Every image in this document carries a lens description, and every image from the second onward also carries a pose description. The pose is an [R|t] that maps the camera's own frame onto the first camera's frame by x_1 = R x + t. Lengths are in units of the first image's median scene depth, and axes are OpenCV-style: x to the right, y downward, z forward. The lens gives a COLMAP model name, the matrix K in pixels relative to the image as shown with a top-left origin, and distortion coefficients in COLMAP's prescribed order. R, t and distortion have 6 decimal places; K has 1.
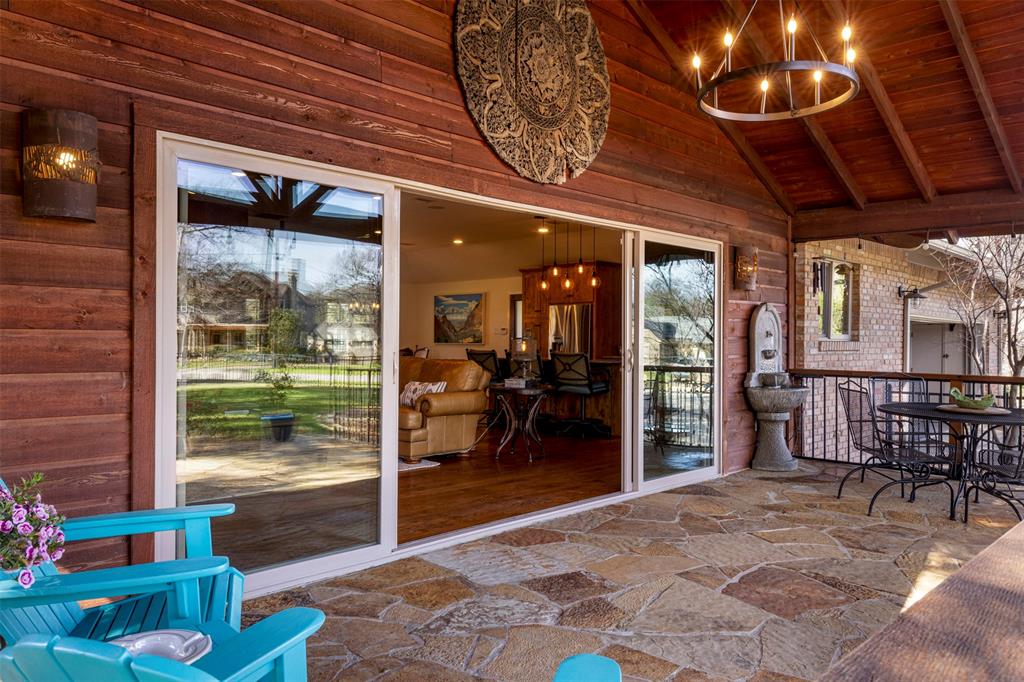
lens RADIAL K [[734.9, 0, 513.1], [0, 734.9, 344.2], [0, 0, 1]] dist [0.001845, -0.005461]
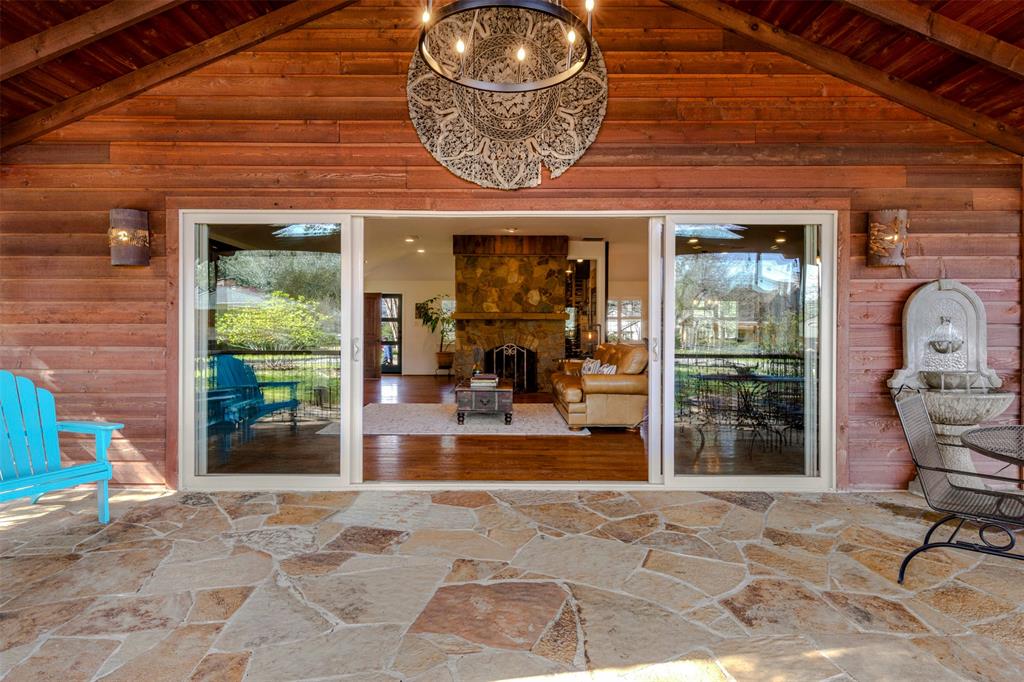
lens RADIAL K [[550.4, 0, 512.8], [0, 550.4, 332.8], [0, 0, 1]] dist [0.000827, 0.000694]
pose [[0.703214, 0.000418, -0.710978, 0.764086], [-0.002177, 0.999996, -0.001565, 0.002232], [0.710975, 0.002648, 0.703213, 0.488616]]
